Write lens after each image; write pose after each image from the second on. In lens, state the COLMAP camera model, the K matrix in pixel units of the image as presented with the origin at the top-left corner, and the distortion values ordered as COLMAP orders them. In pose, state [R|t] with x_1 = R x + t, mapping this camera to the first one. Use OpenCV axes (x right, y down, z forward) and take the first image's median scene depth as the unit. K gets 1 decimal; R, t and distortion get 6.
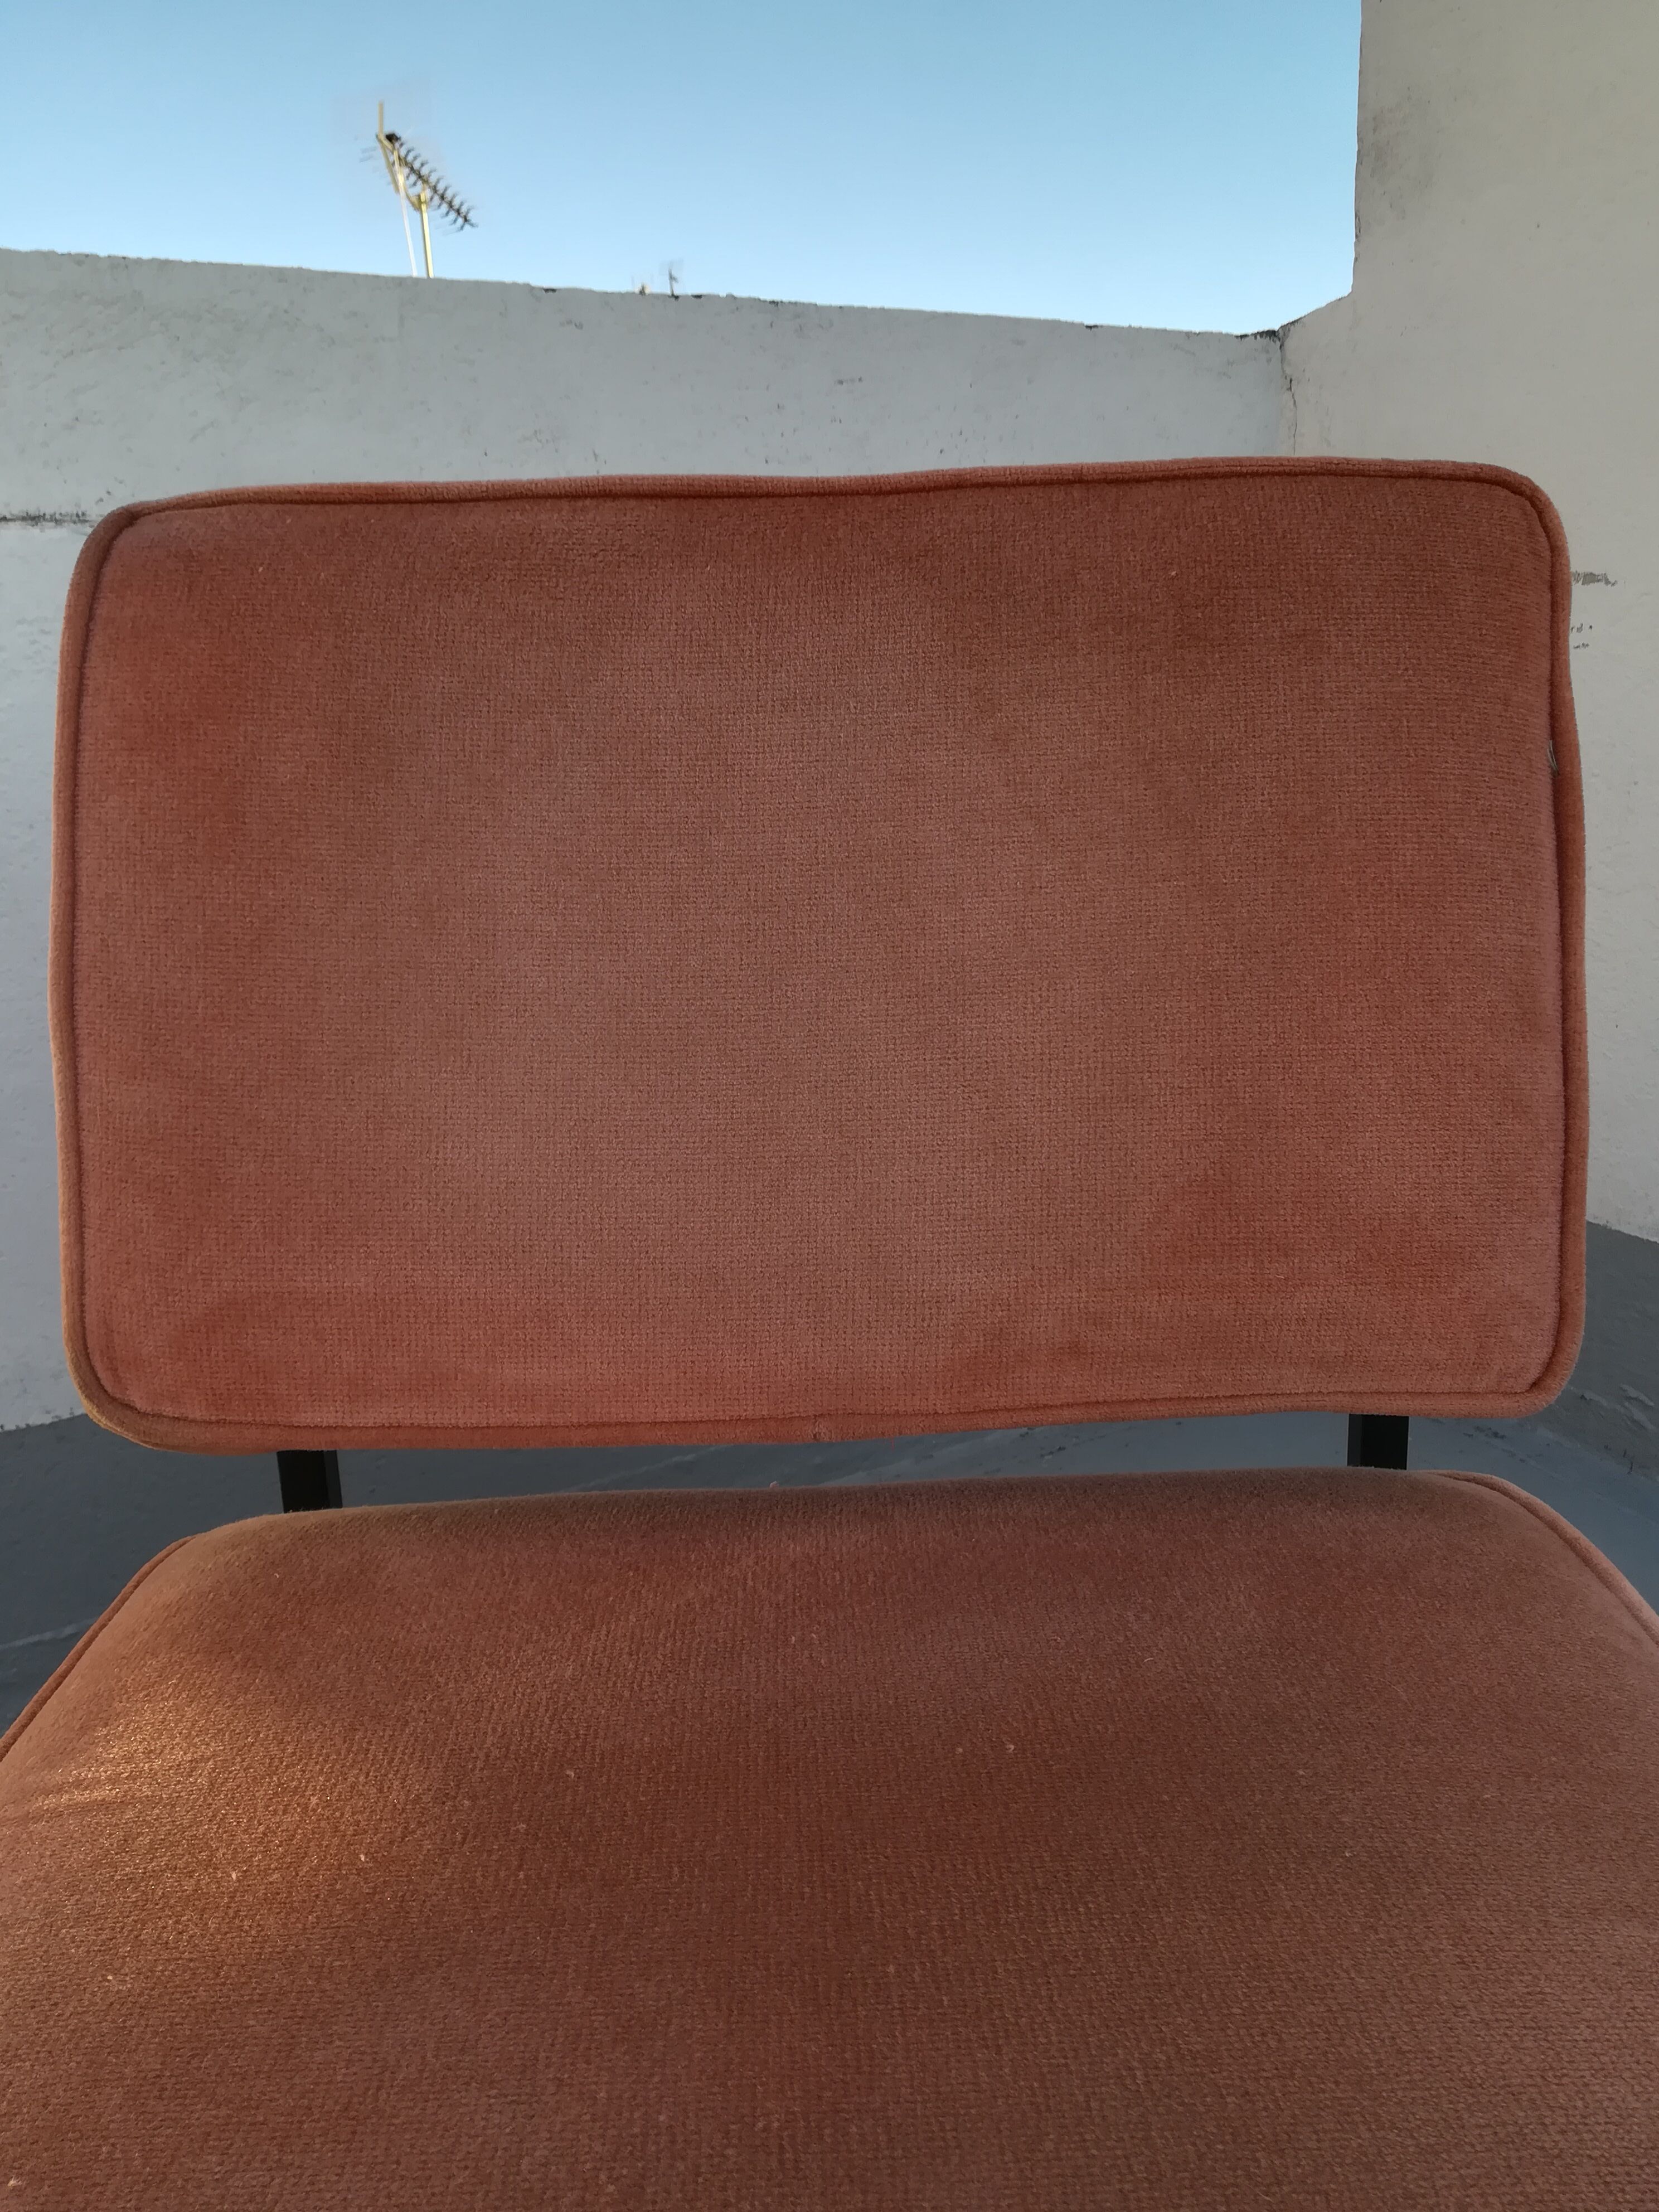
lens RADIAL K [[1792.6, 0, 825.7], [0, 1792.6, 1101.7], [0, 0, 1]] dist [0.058762, -0.035825]
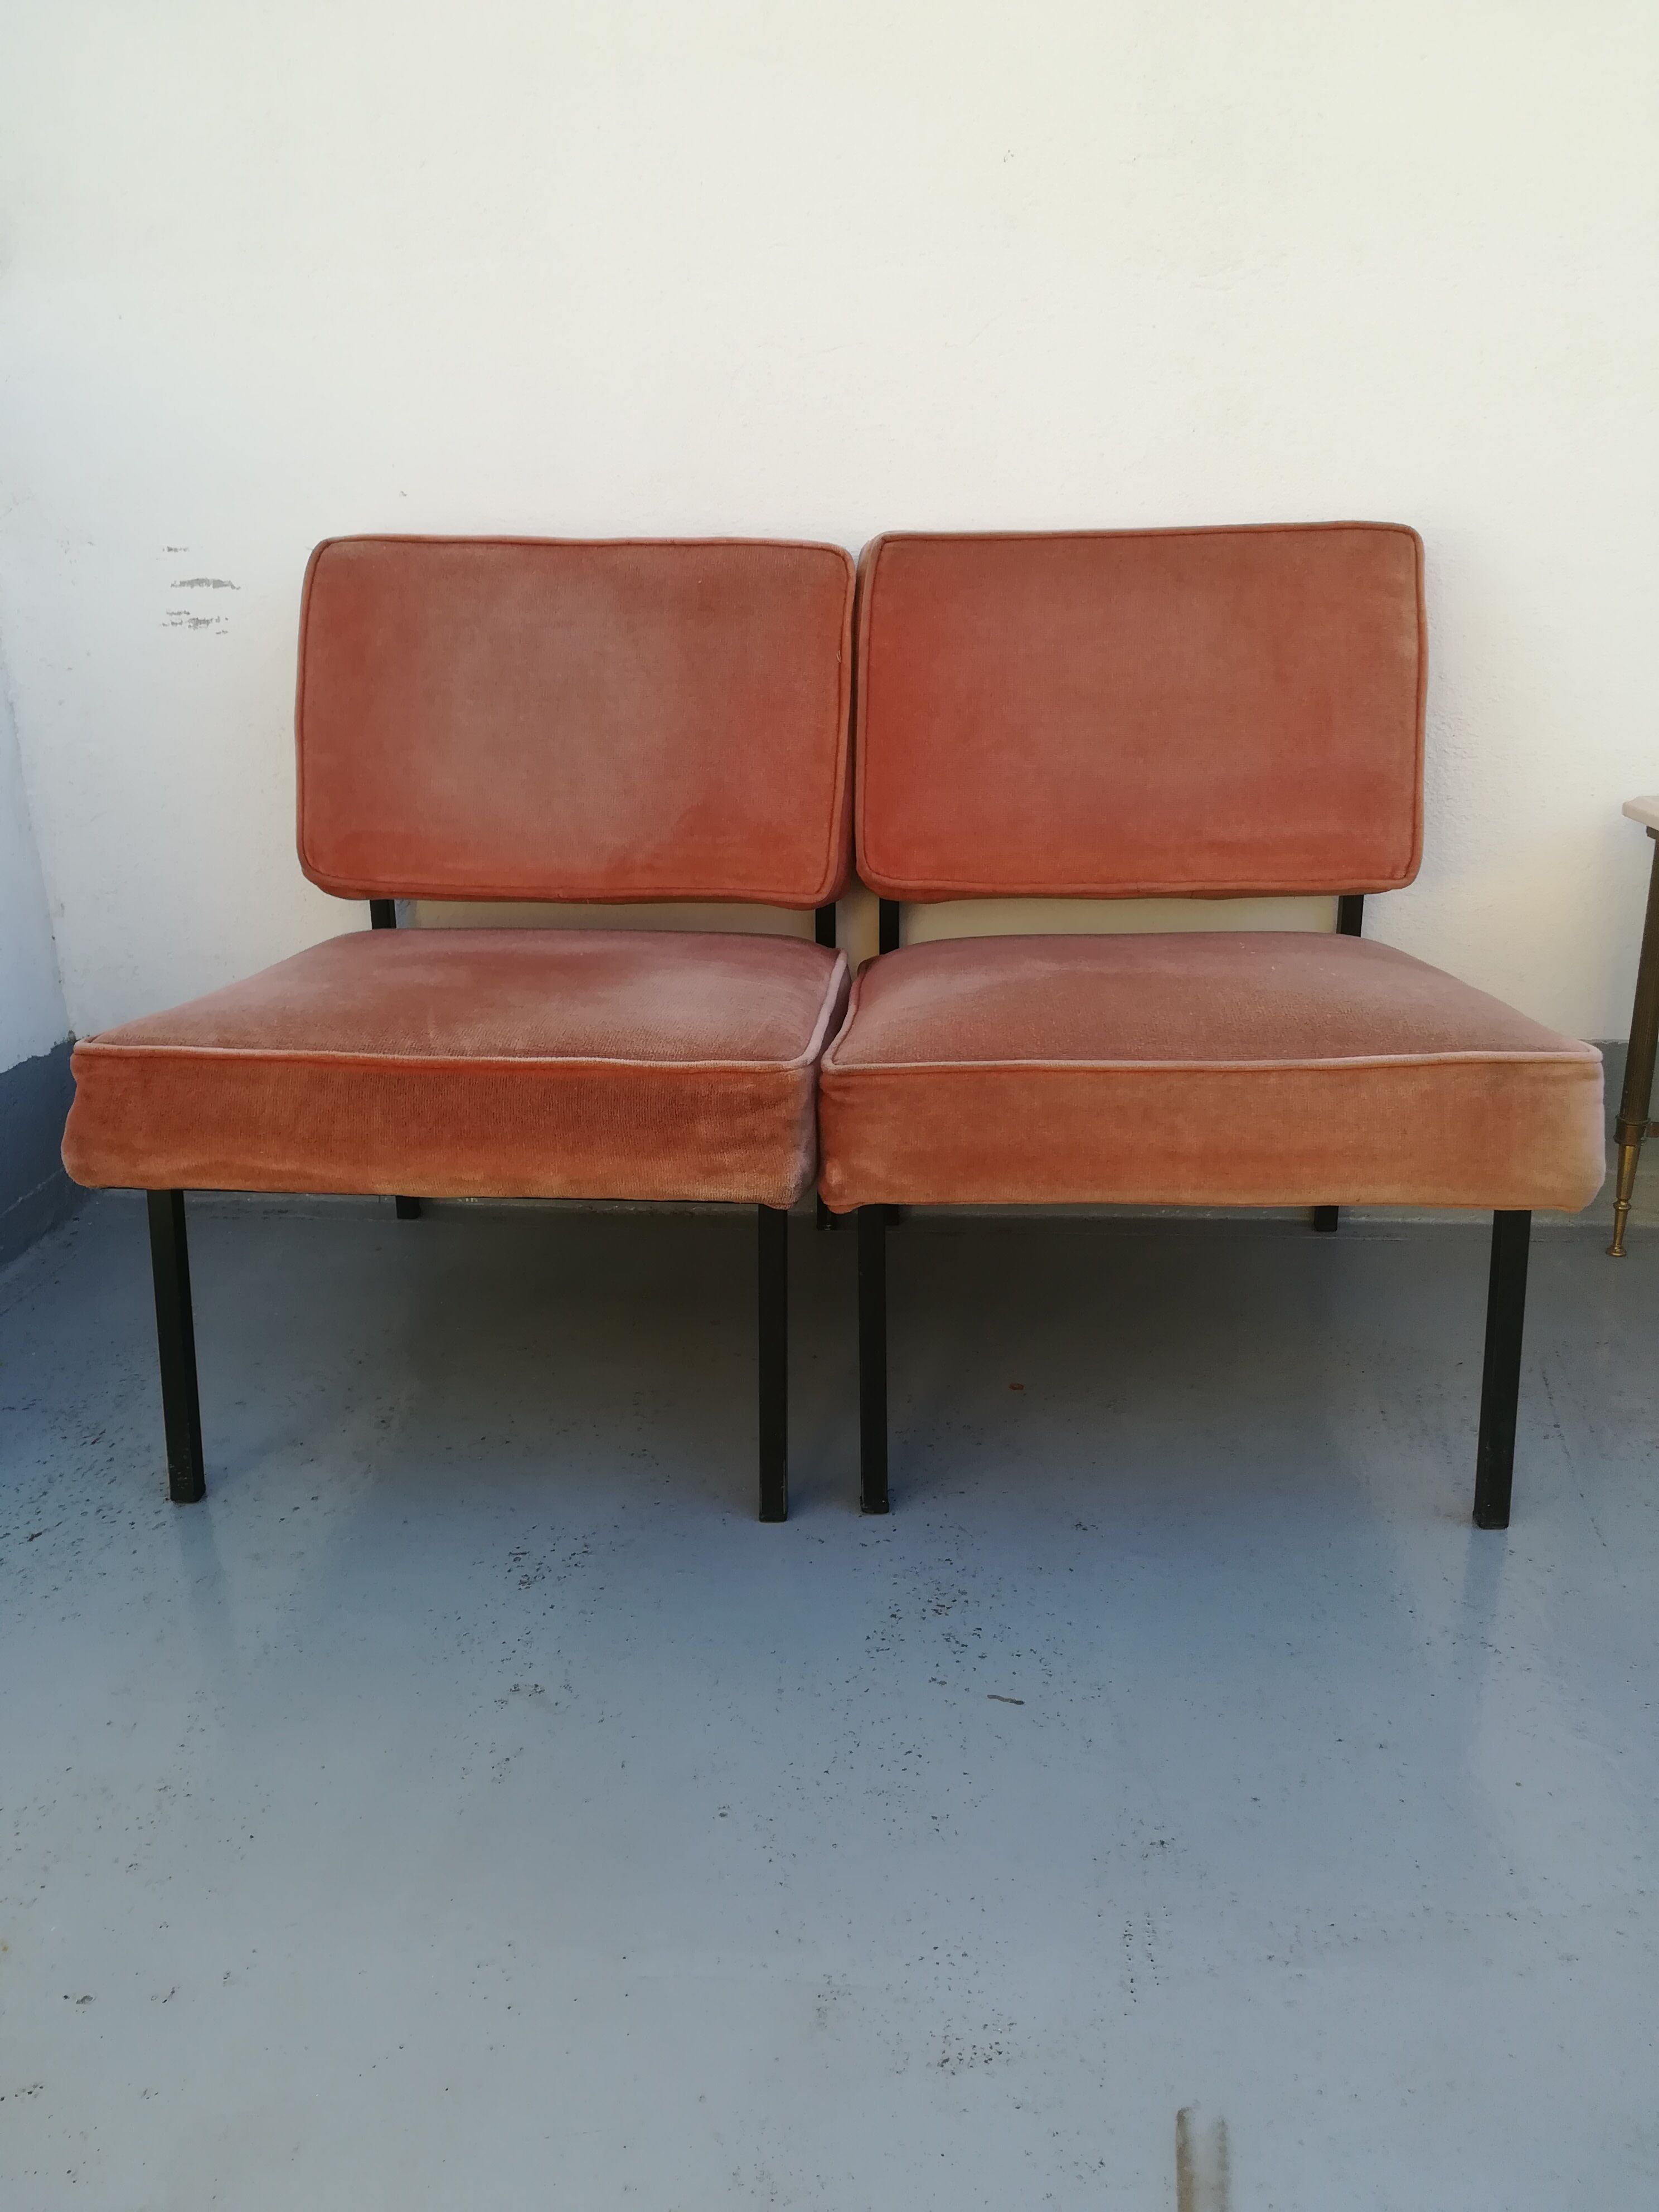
lens RADIAL K [[1792.6, 0, 837.5], [0, 1792.6, 1119.3], [0, 0, 1]] dist [0.058762, -0.035825]
pose [[0.995058, 0.061531, -0.077927, 0.653775], [-0.055277, 0.995259, 0.080025, 0.282004], [0.082481, -0.075322, 0.993742, -1.730234]]
